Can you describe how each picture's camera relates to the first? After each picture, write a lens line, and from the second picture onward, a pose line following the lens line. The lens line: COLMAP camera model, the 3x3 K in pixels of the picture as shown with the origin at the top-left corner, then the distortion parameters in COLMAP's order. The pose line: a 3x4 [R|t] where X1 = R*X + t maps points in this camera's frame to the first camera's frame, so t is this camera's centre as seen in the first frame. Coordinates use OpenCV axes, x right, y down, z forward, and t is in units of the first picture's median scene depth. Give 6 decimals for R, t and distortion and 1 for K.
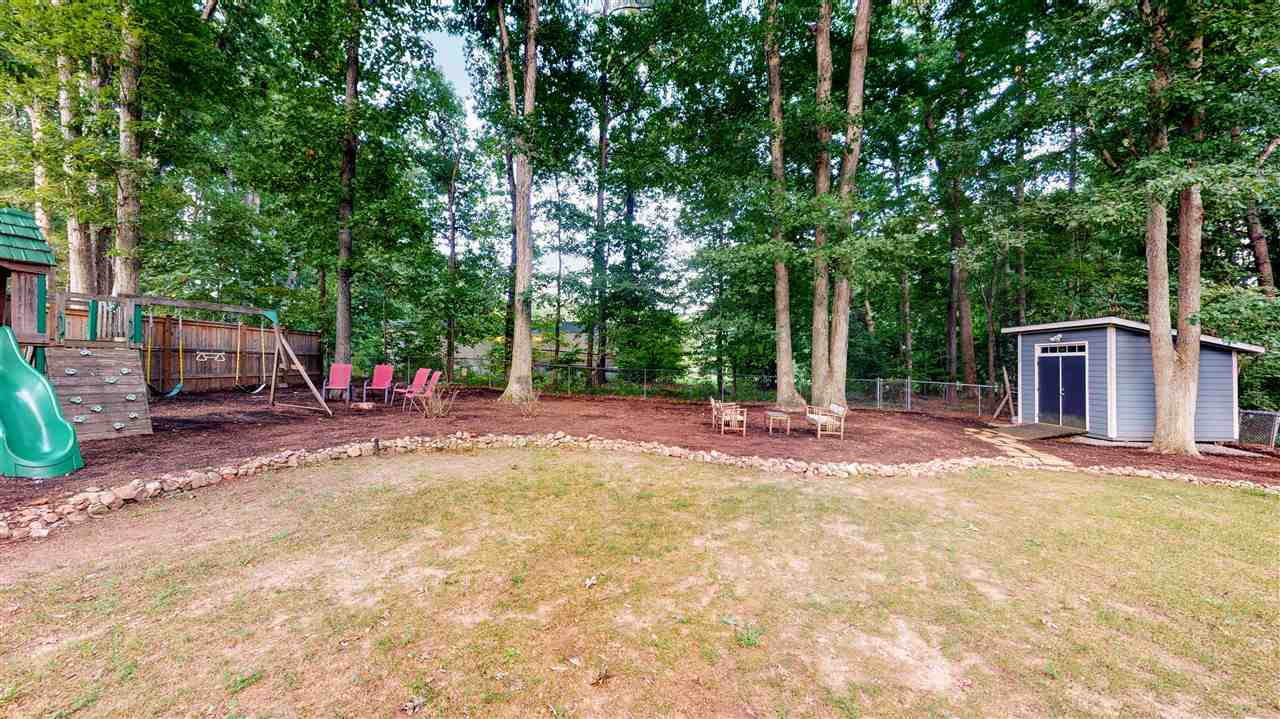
lens RADIAL K [[467.1, 0, 642.4], [0, 467.1, 362.7], [0, 0, 1]] dist [0.001010, 0.000046]
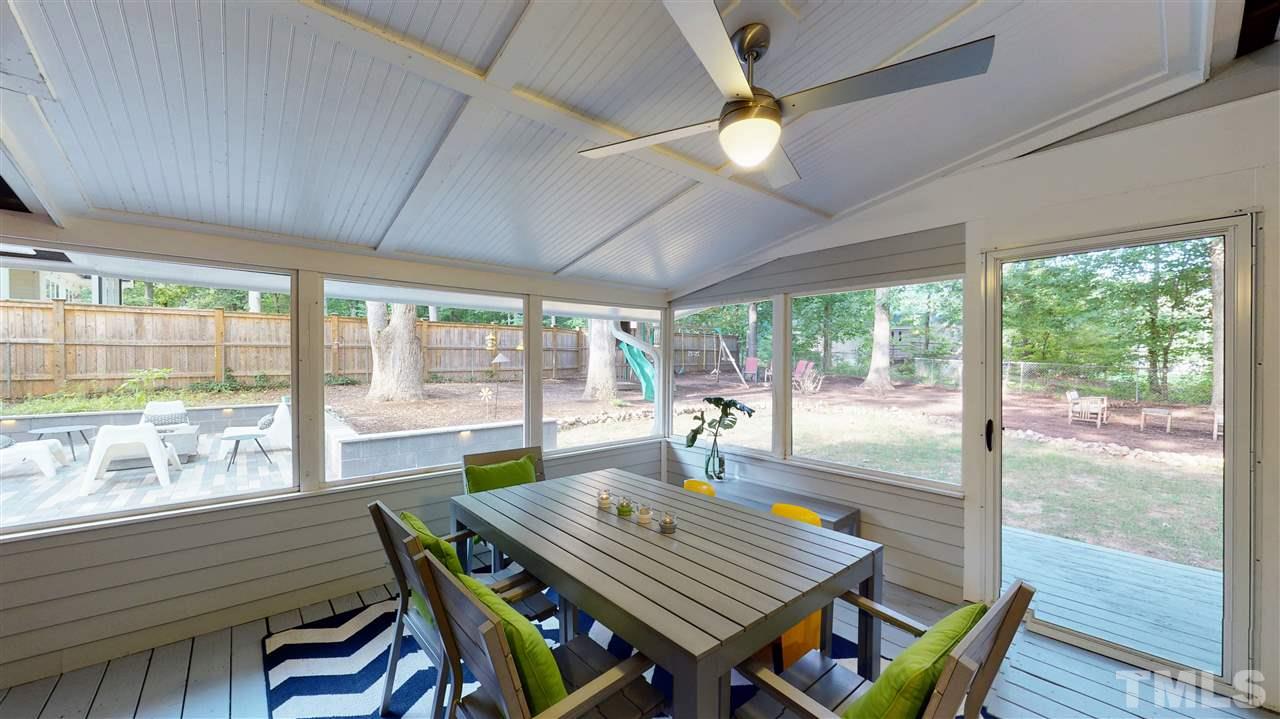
lens RADIAL K [[467.1, 0, 640.8], [0, 467.1, 361.3], [0, 0, 1]] dist [0.001010, 0.000046]
pose [[0.706262, 0.006249, -0.707923, 0.188407], [0.001584, 0.999945, 0.010408, -0.001742], [0.707949, -0.008472, 0.706213, -0.349985]]
